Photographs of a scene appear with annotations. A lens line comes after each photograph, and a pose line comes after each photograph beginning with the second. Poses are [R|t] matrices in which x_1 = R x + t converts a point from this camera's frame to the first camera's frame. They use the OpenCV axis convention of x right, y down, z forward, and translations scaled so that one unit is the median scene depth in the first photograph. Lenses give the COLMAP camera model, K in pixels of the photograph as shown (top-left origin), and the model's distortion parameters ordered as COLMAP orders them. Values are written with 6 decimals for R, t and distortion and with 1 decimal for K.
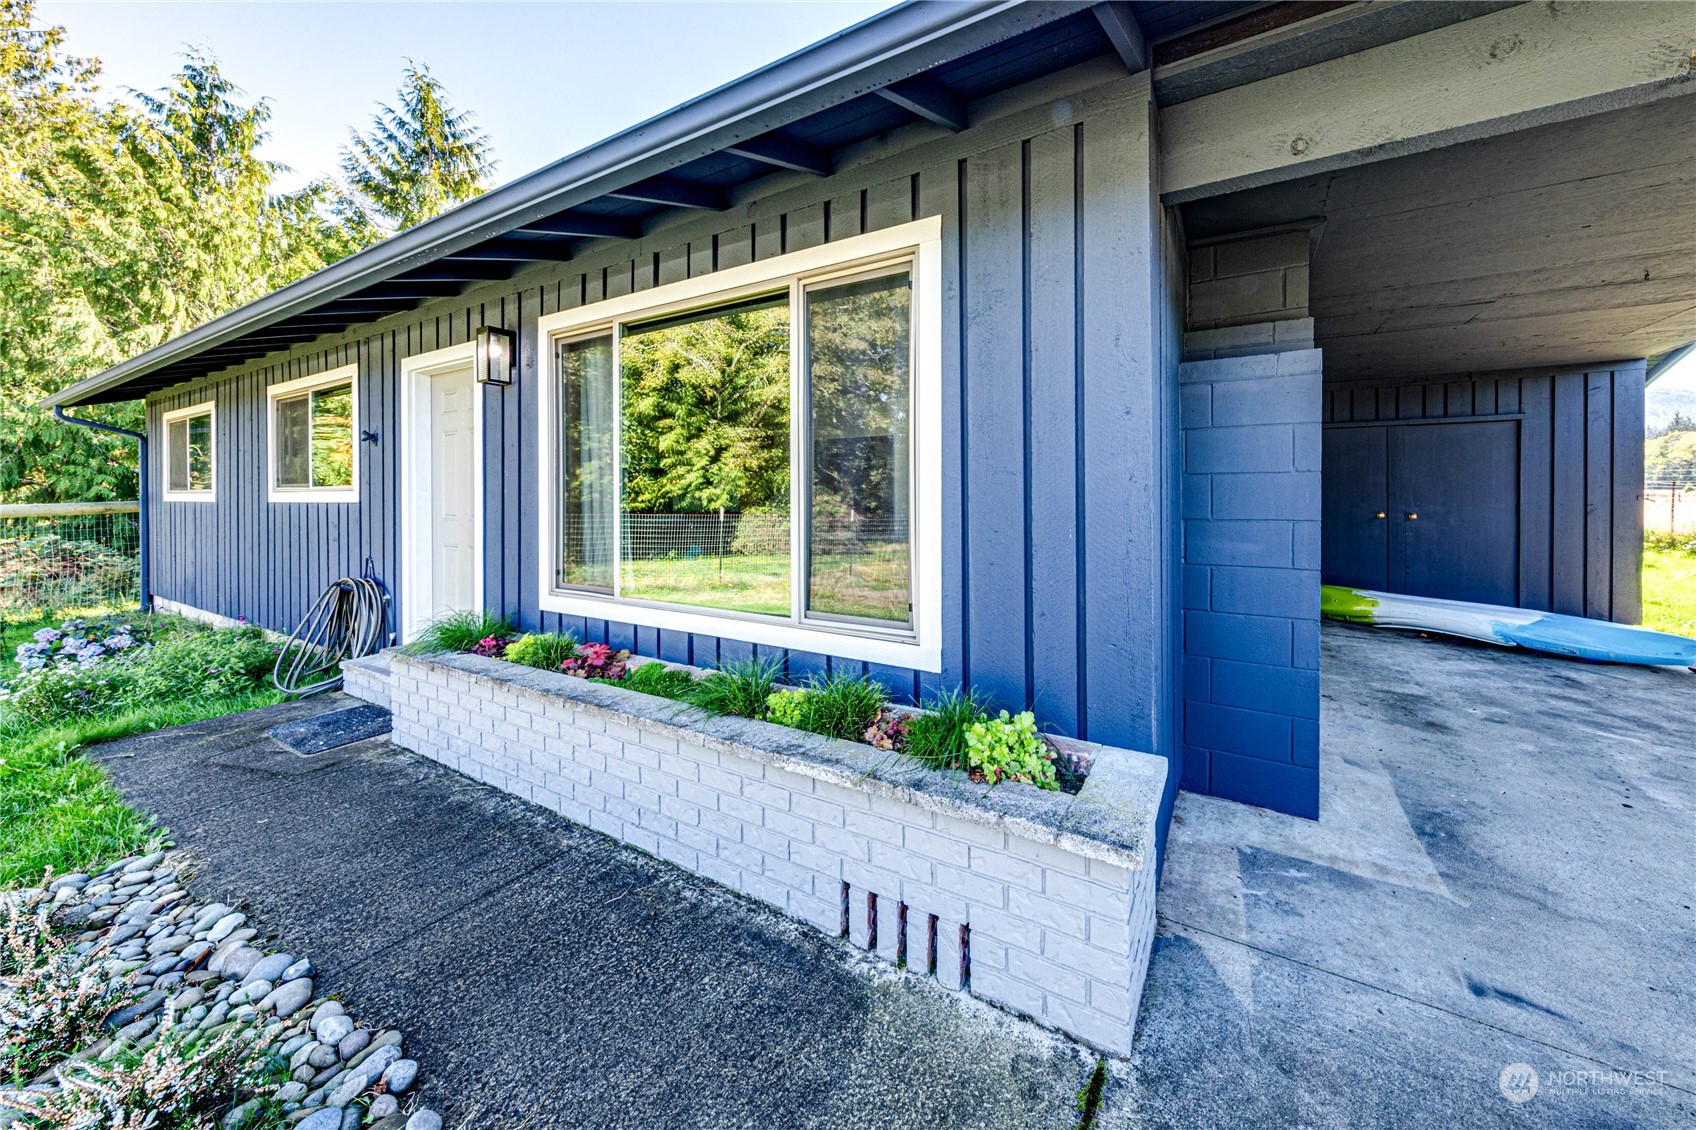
lens RADIAL K [[593.8, 0, 769.5], [0, 593.8, 498.3], [0, 0, 1]] dist [0.000865, -0.000047]
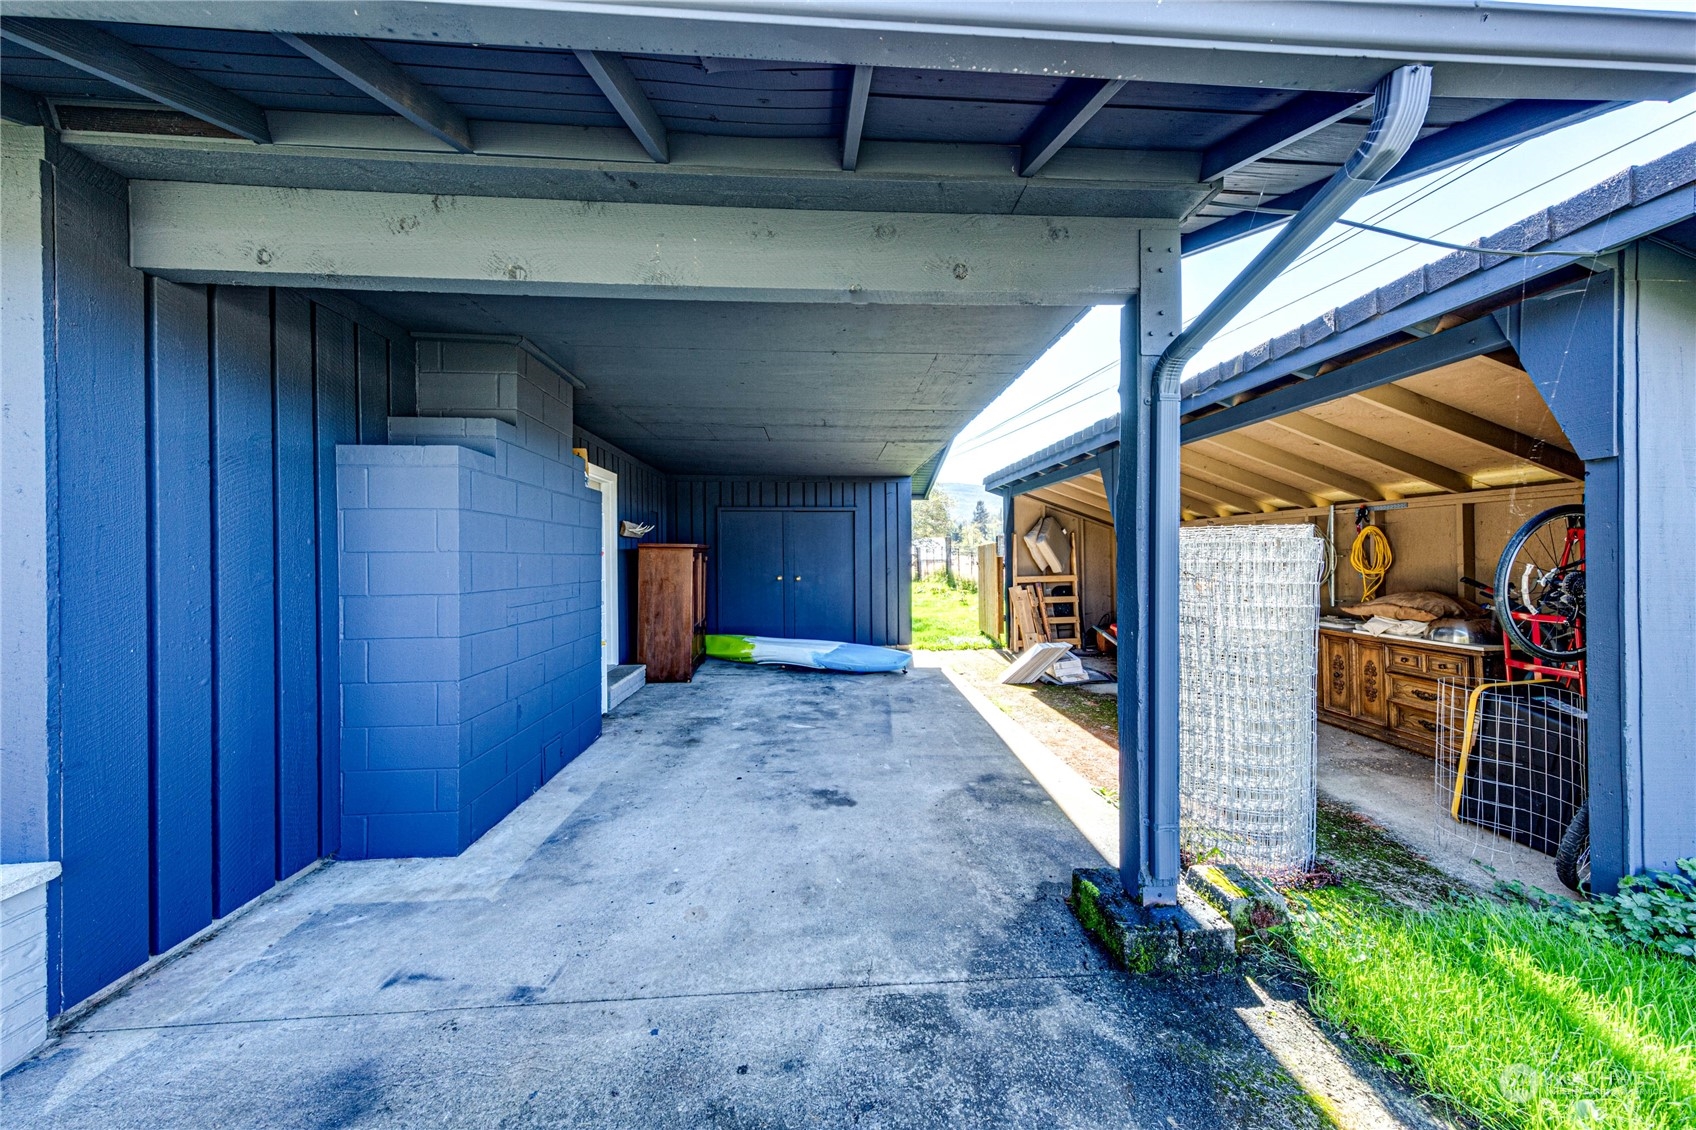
lens RADIAL K [[608.7, 0, 809.2], [0, 608.7, 554.4], [0, 0, 1]] dist [0.000310, 0.000014]
pose [[0.797728, 0.004271, 0.603003, 0.643053], [0.003246, 0.999930, -0.011376, -0.020905], [-0.603009, 0.011032, 0.797658, -0.303353]]
